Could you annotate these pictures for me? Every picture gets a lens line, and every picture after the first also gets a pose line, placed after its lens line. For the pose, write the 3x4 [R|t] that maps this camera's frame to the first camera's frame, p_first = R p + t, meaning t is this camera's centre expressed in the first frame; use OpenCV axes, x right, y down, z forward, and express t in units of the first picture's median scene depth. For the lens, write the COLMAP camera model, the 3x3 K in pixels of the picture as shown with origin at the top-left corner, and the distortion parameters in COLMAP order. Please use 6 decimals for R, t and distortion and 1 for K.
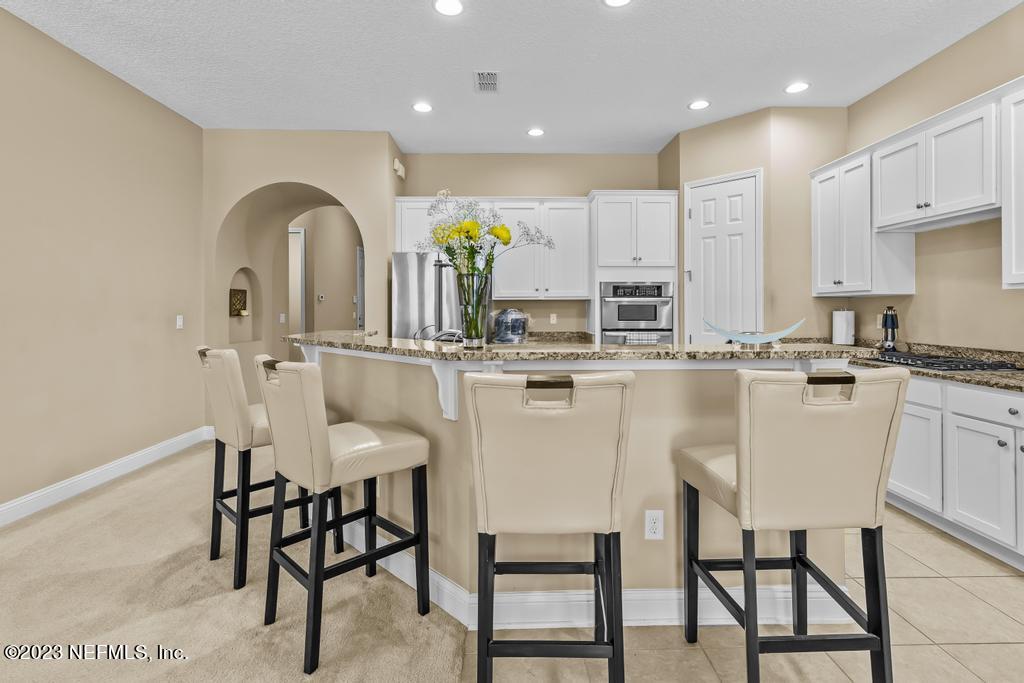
lens RADIAL K [[493.1, 0, 514.6], [0, 493.1, 307.9], [0, 0, 1]] dist [-0.000057, -0.000042]
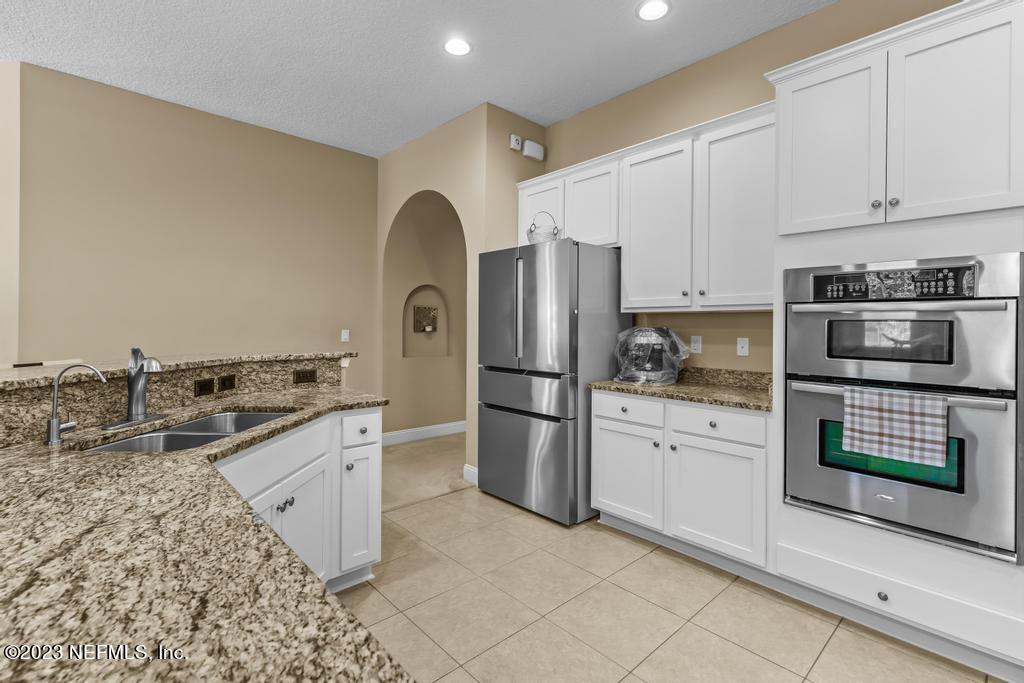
lens RADIAL K [[471.6, 0, 507.6], [0, 471.6, 324.1], [0, 0, 1]] dist [0.000028, -0.000110]
pose [[0.659974, 0.005789, -0.751266, 0.334447], [-0.007668, 0.999970, 0.000970, -0.001201], [0.751249, 0.005120, 0.659999, 0.523689]]
